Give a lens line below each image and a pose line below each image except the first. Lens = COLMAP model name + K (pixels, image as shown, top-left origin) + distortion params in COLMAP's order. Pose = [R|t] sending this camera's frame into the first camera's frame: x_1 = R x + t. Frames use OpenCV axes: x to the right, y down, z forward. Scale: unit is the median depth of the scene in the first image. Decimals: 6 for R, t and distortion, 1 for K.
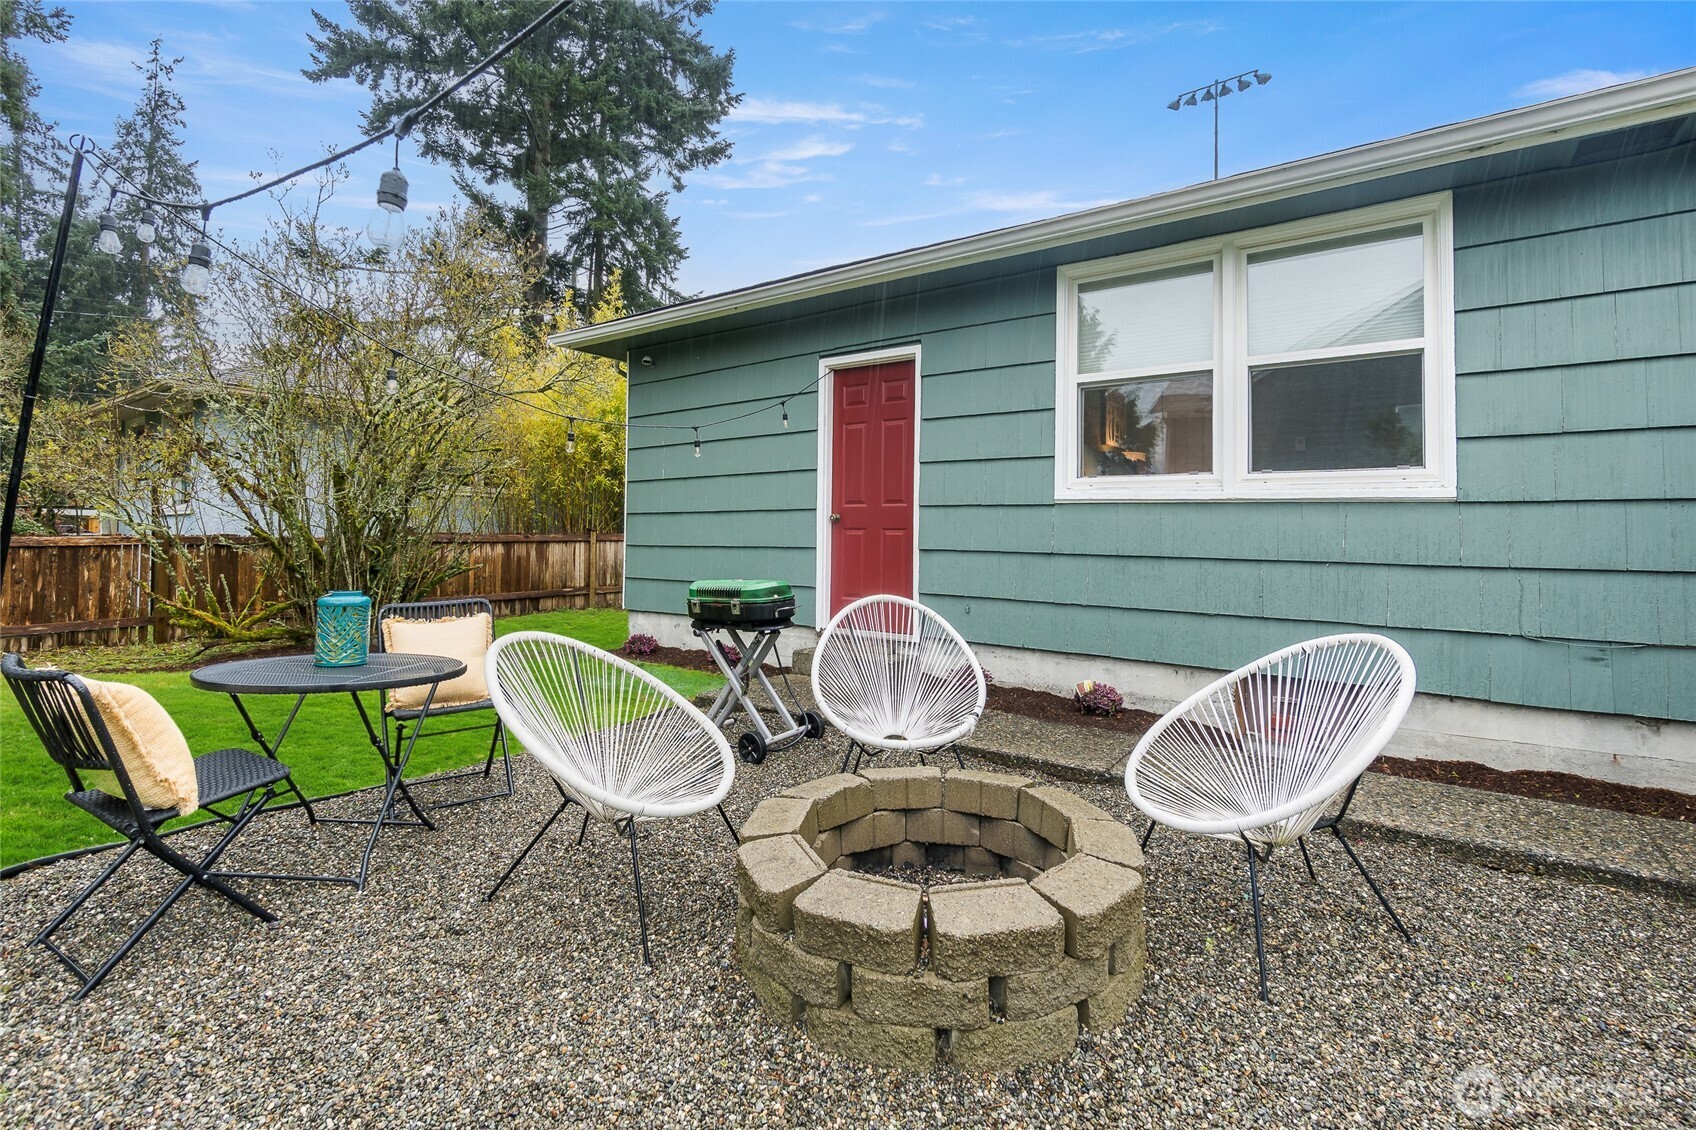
lens RADIAL K [[733.0, 0, 879.2], [0, 733.0, 558.5], [0, 0, 1]] dist [0.001614, -0.000683]
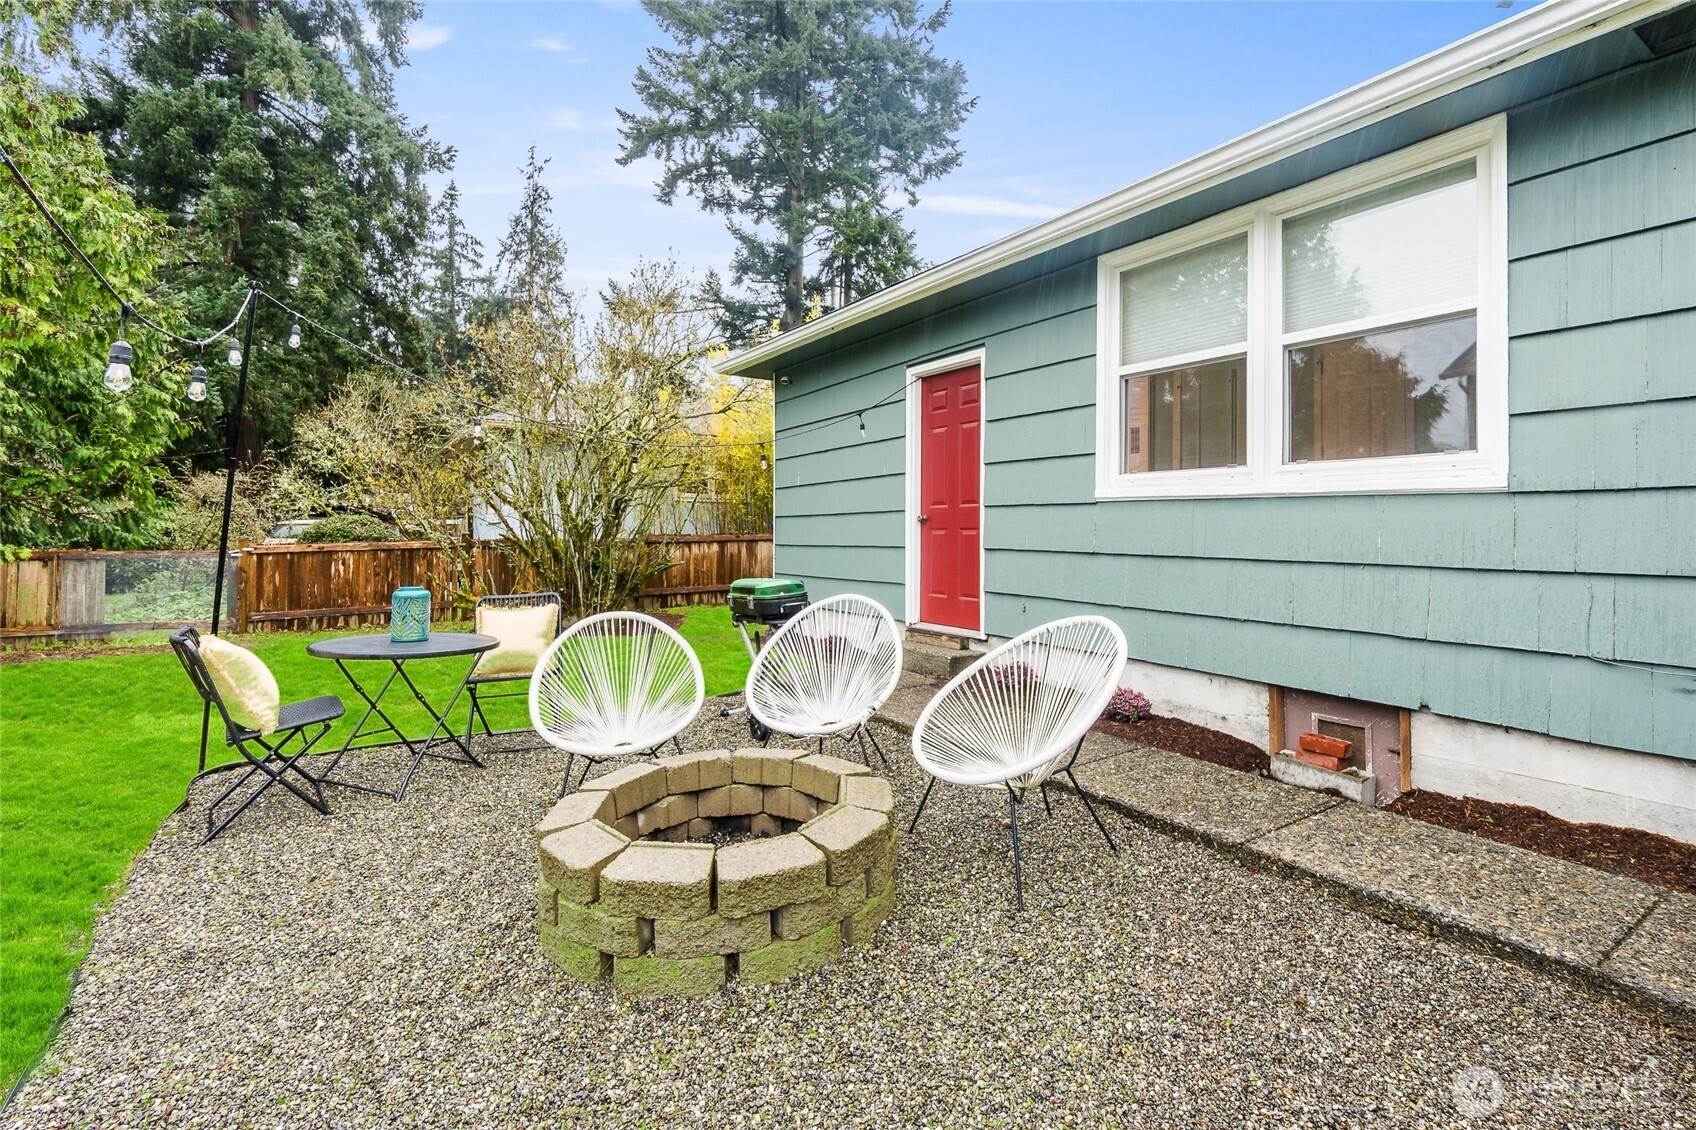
lens RADIAL K [[733.0, 0, 910.2], [0, 733.0, 552.9], [0, 0, 1]] dist [0.001614, -0.000683]
pose [[0.946617, -0.003616, -0.322339, 0.300143], [0.004281, 0.999990, 0.001355, -0.008695], [0.322331, -0.002663, 0.946623, -0.000003]]
